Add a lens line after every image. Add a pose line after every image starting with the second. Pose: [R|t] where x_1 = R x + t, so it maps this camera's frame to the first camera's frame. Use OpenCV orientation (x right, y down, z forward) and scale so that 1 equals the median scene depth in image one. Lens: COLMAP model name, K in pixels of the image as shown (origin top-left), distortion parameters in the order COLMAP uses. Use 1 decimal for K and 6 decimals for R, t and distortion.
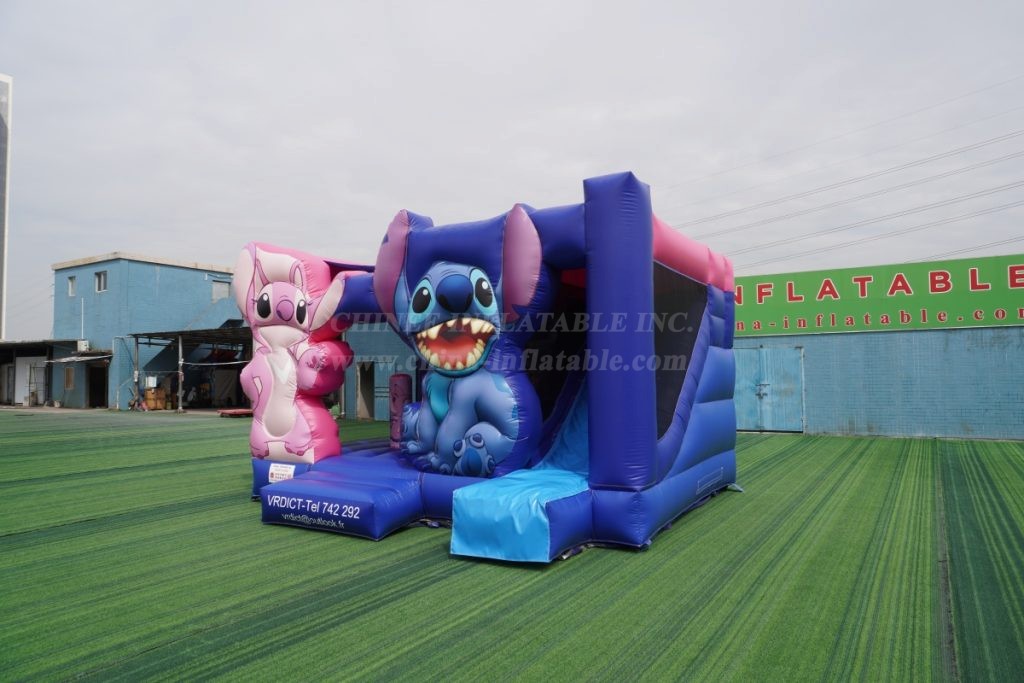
lens RADIAL K [[683.7, 0, 513.0], [0, 683.7, 335.0], [0, 0, 1]] dist [-0.049245, 0.040748]
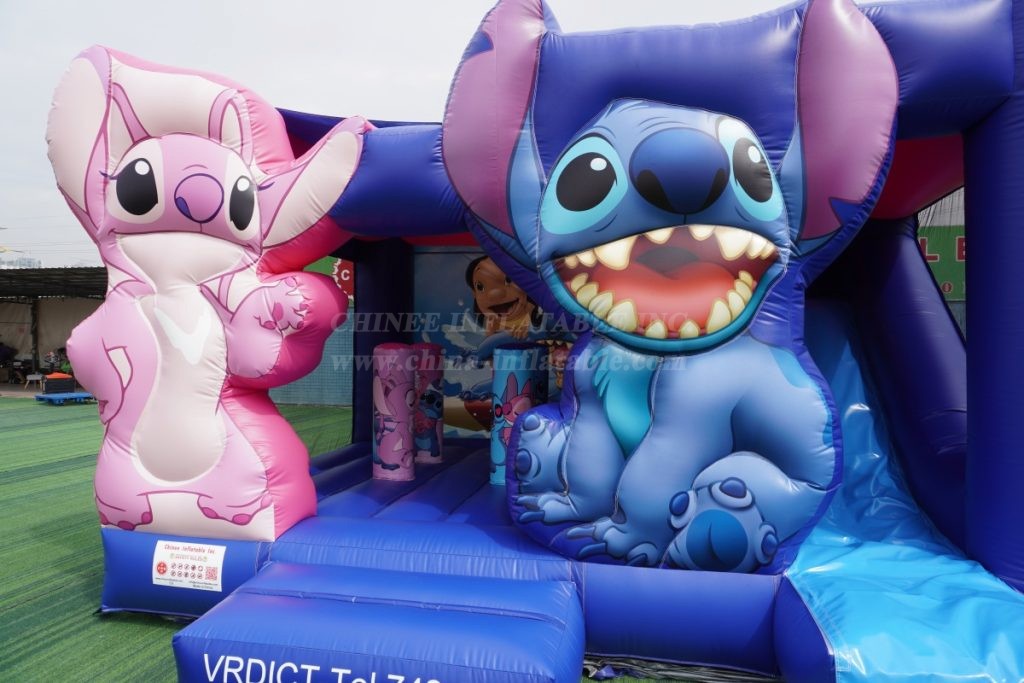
lens RADIAL K [[683.7, 0, 513.0], [0, 683.7, 335.0], [0, 0, 1]] dist [-0.049245, 0.040748]
pose [[0.946902, 0.015598, 0.321144, -0.325878], [-0.030235, 0.998716, 0.040642, 0.032978], [-0.320098, -0.048194, 0.946158, 0.595547]]
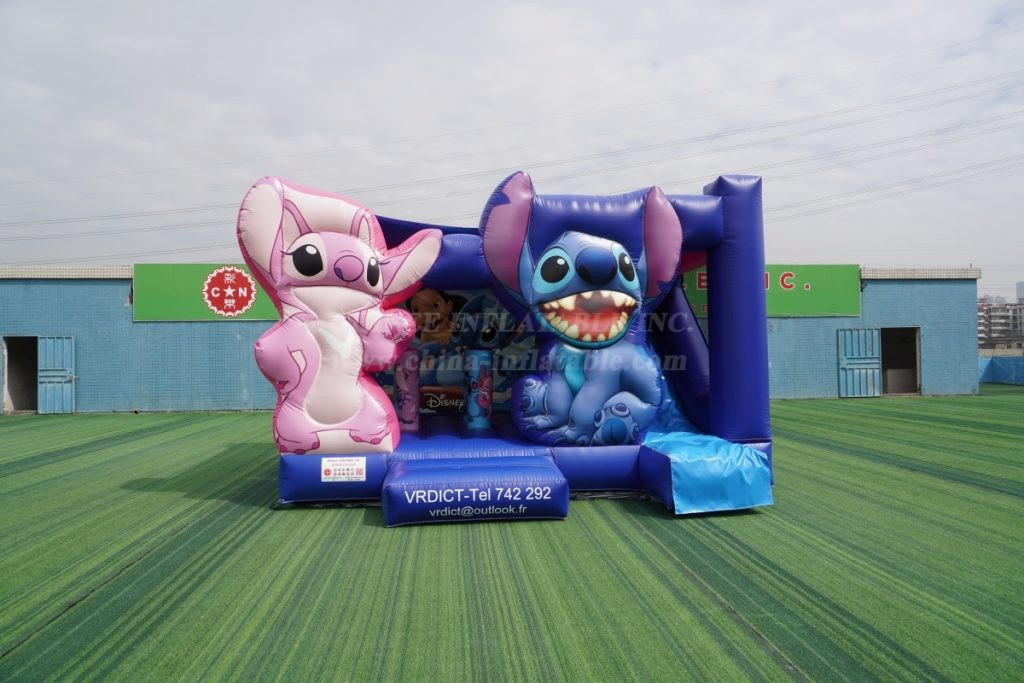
lens RADIAL K [[683.7, 0, 513.0], [0, 683.7, 335.0], [0, 0, 1]] dist [-0.049245, 0.040748]
pose [[0.798447, 0.014027, 0.601902, -0.772953], [-0.029434, 0.999443, 0.015753, 0.028515], [-0.601346, -0.030294, 0.798414, 0.264593]]
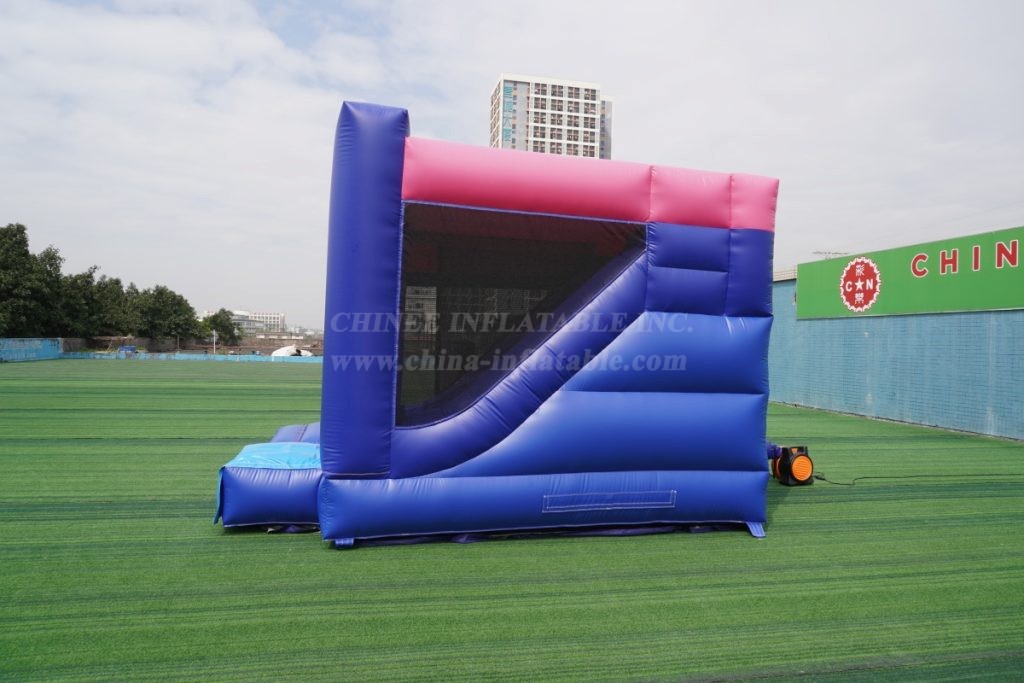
lens RADIAL K [[683.7, 0, 513.0], [0, 683.7, 335.0], [0, 0, 1]] dist [-0.049245, 0.040748]
pose [[0.687389, 0.022821, -0.725931, 0.816114], [0.006093, 0.999290, 0.037184, 0.015002], [0.726264, -0.029983, 0.686762, 0.495376]]
